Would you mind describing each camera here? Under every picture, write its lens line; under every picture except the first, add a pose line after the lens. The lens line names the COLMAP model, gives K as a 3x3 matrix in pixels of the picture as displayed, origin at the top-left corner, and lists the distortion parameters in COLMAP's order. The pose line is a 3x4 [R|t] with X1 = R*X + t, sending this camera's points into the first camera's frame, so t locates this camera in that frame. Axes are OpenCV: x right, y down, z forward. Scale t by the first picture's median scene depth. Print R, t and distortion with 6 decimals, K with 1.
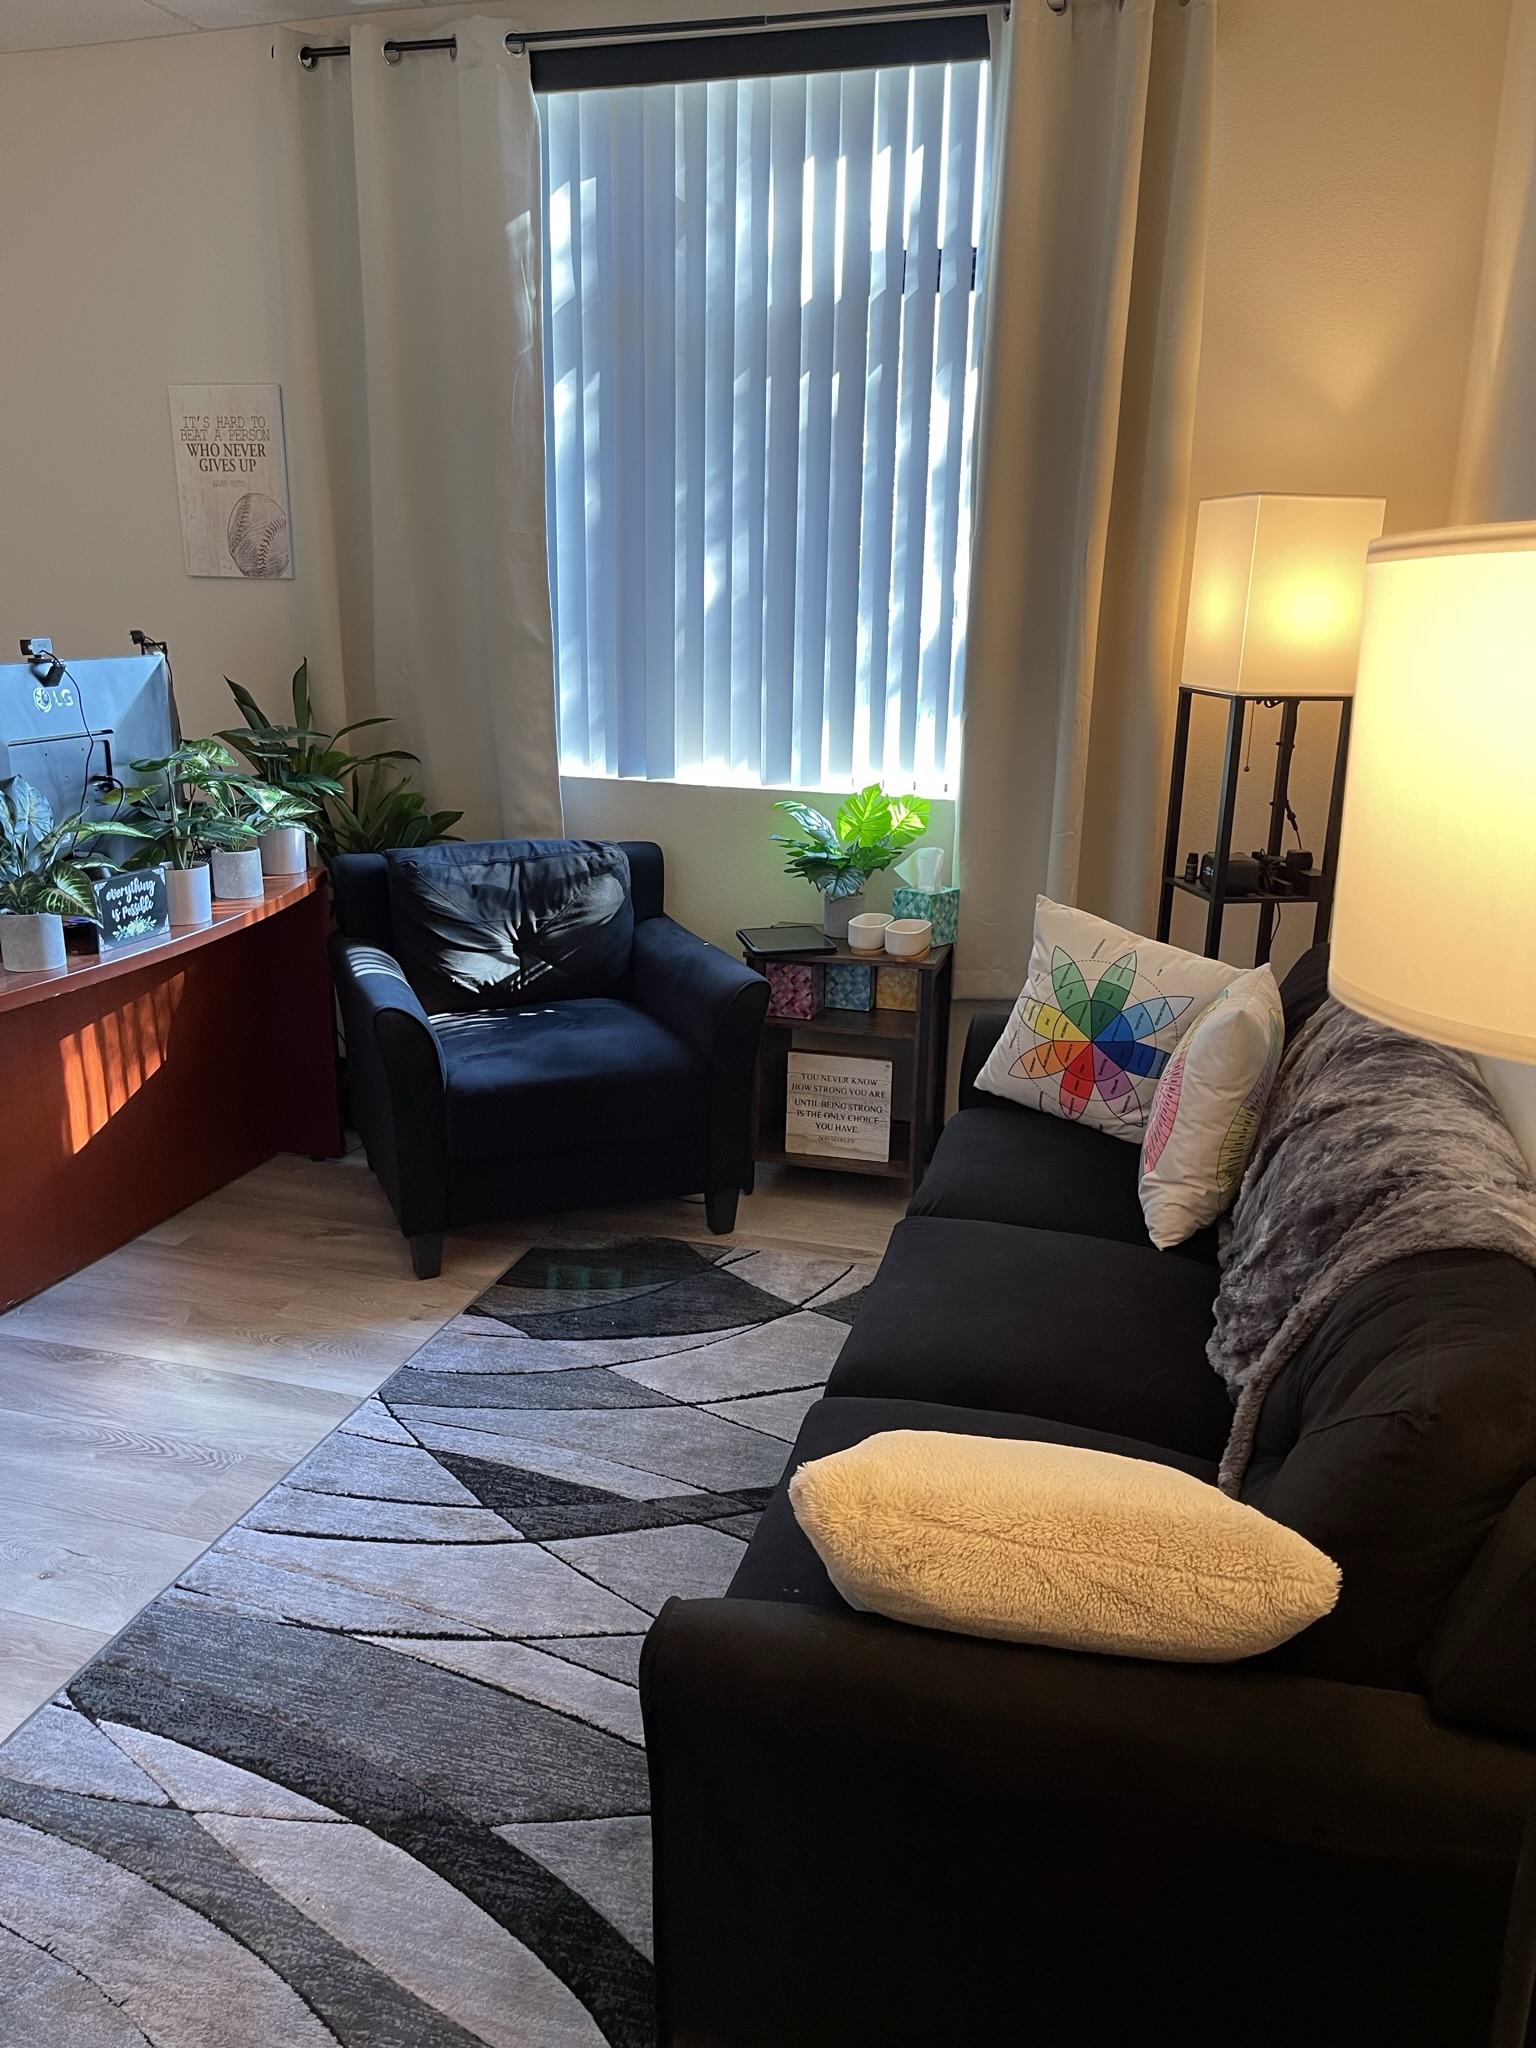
lens RADIAL K [[1545.7, 0, 770.4], [0, 1545.7, 1025.7], [0, 0, 1]] dist [0.062739, -0.085526]
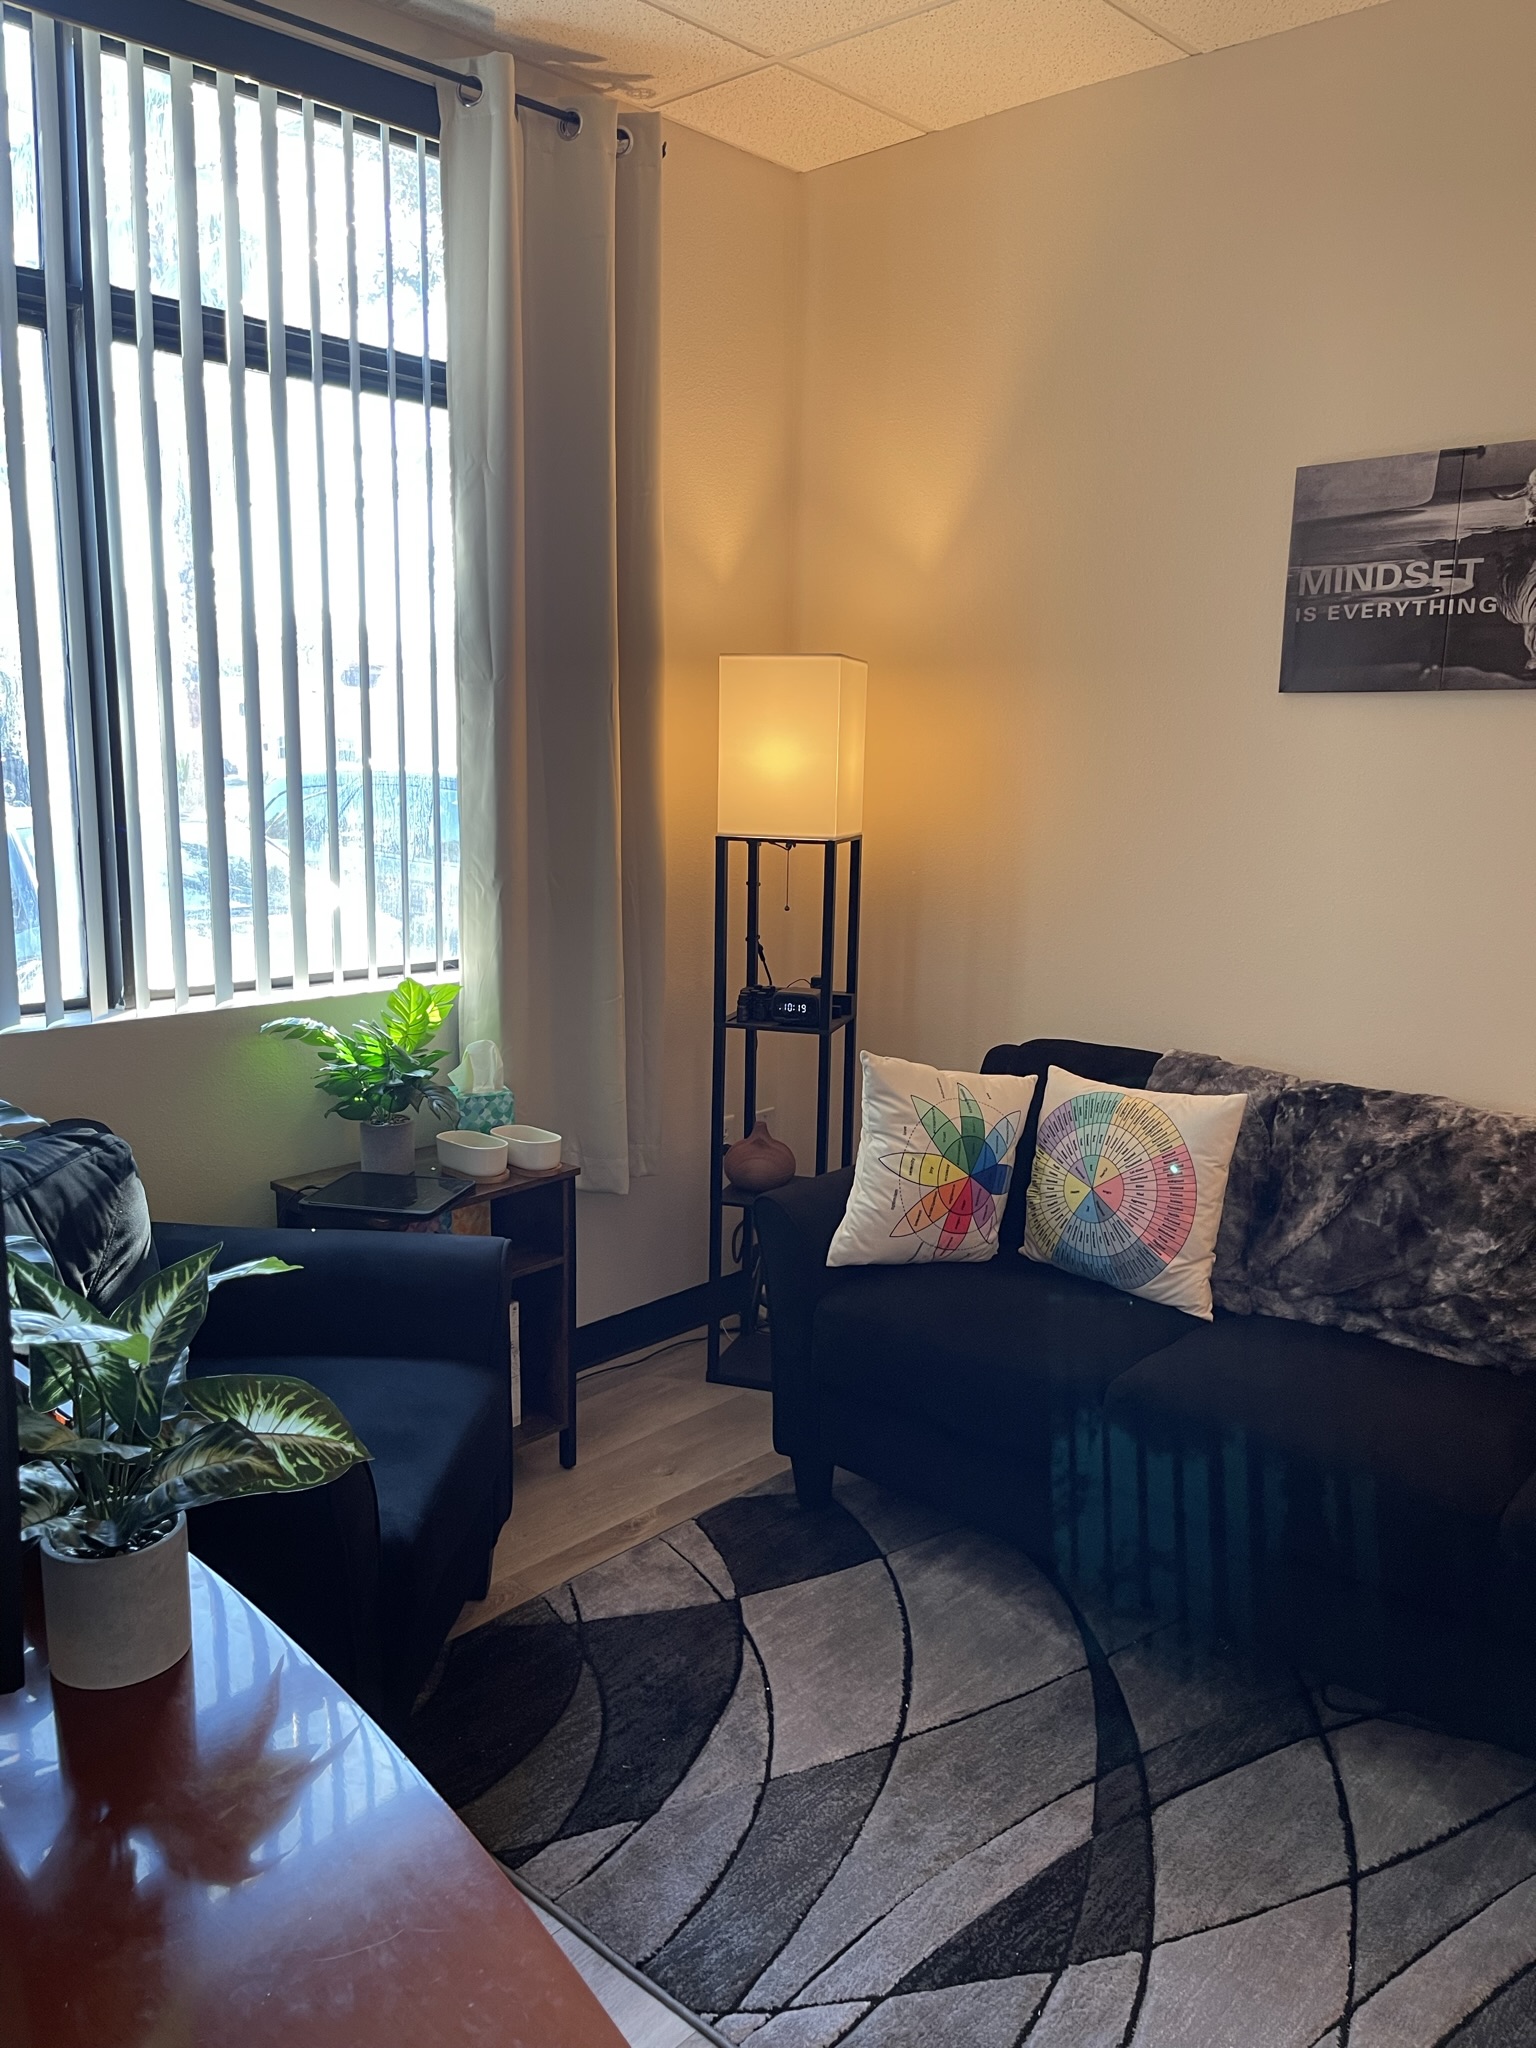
lens RADIAL K [[1545.7, 0, 770.6], [0, 1545.7, 1019.4], [0, 0, 1]] dist [0.062739, -0.085526]
pose [[0.439789, -0.170124, 0.881841, -0.669298], [0.236283, 0.969221, 0.069143, -0.174498], [-0.866462, 0.177955, 0.466450, 0.560506]]
